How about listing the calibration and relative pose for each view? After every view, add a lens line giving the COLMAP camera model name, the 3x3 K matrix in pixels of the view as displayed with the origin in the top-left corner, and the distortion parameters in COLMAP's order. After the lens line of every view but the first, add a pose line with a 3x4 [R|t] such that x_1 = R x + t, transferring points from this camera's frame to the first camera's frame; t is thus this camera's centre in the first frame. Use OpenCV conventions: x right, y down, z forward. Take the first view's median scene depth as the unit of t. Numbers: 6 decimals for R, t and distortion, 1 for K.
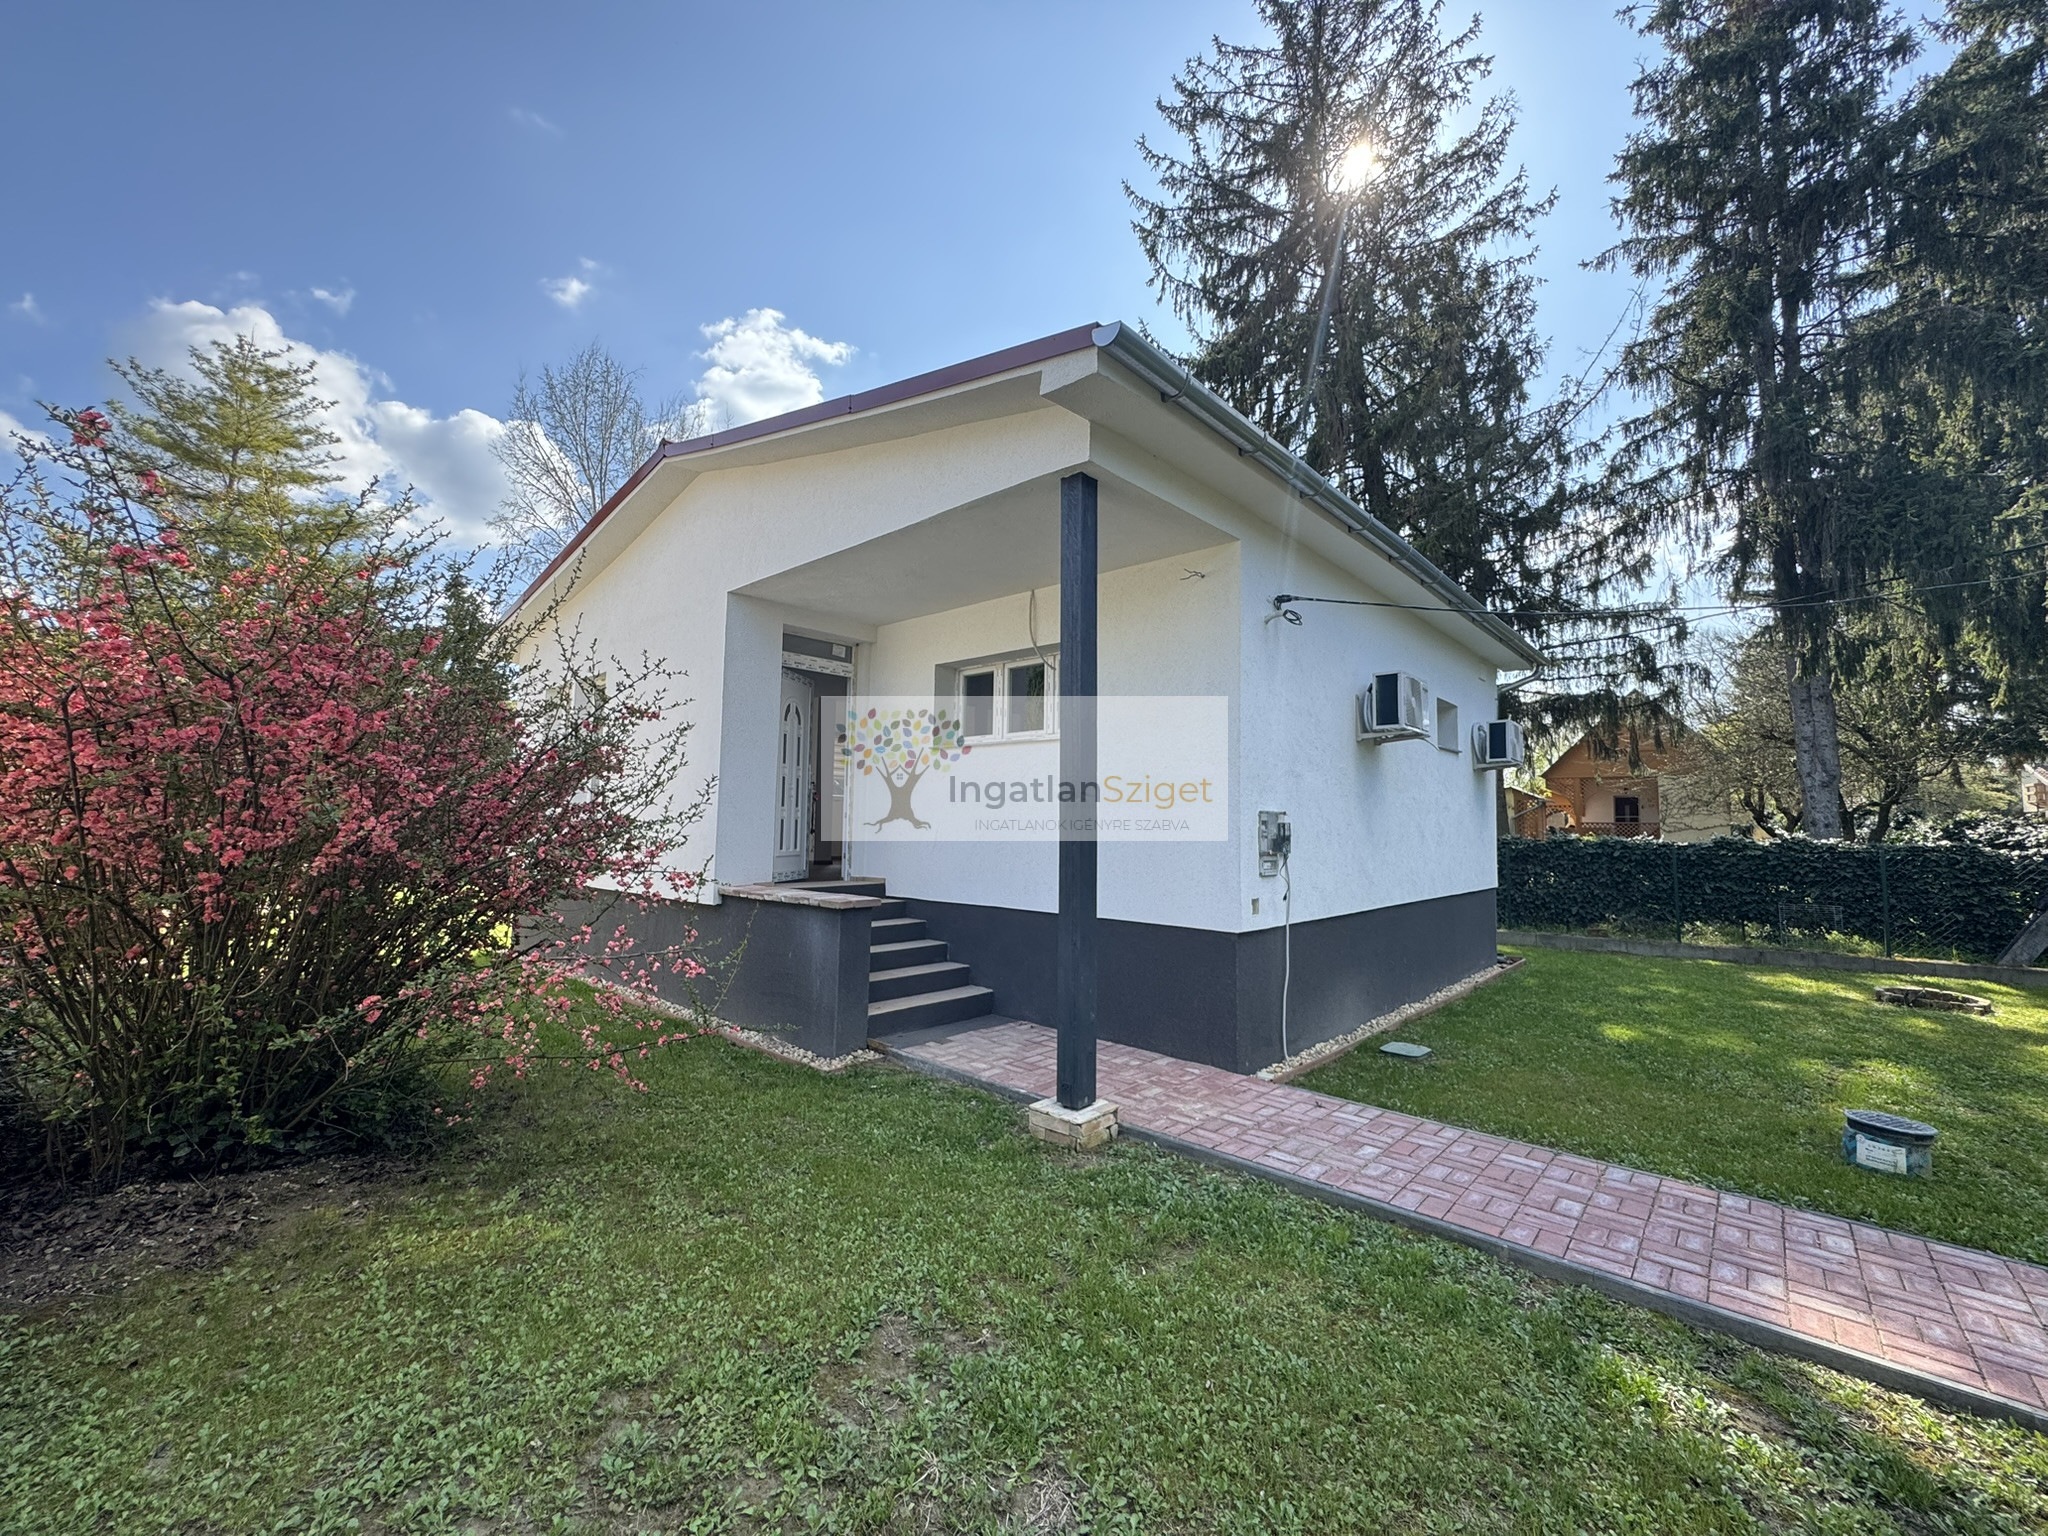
lens RADIAL K [[814.1, 0, 1024.0], [0, 814.1, 768.0], [0, 0, 1]] dist [-0.001979, 0.000111]
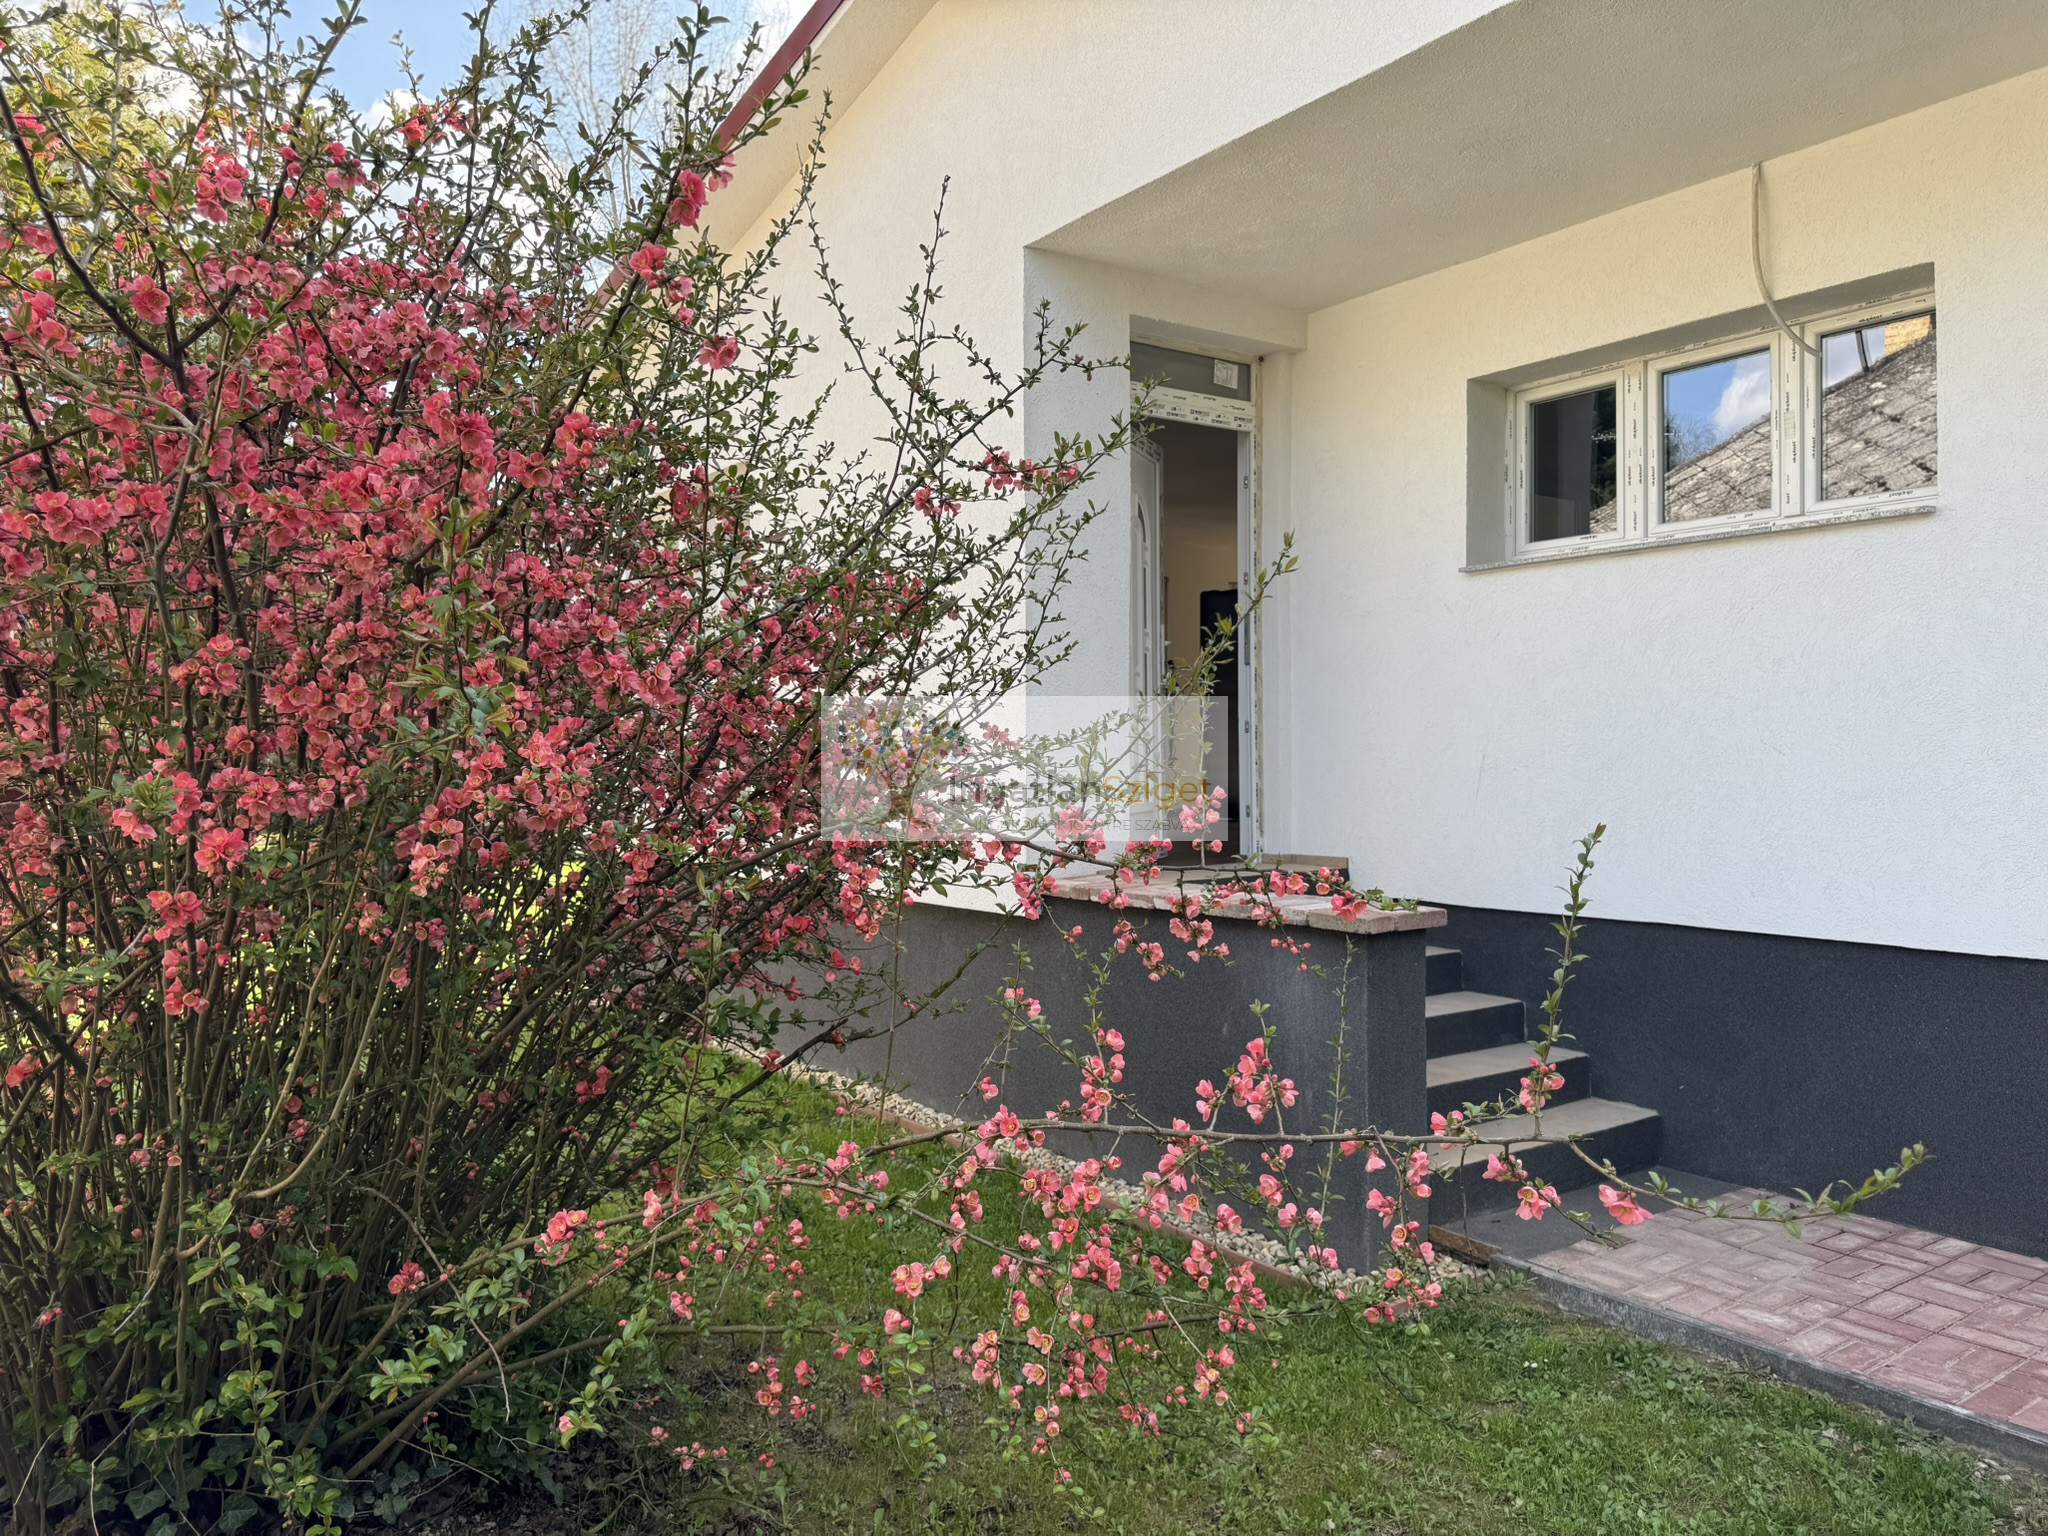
lens RADIAL K [[1435.3, 0, 1033.1], [0, 1435.3, 766.2], [0, 0, 1]] dist [0.042819, -0.051067]
pose [[0.978572, -0.021656, -0.204764, -0.267854], [0.037784, 0.996453, 0.075185, 0.020577], [0.202409, -0.081311, 0.975920, 0.243846]]
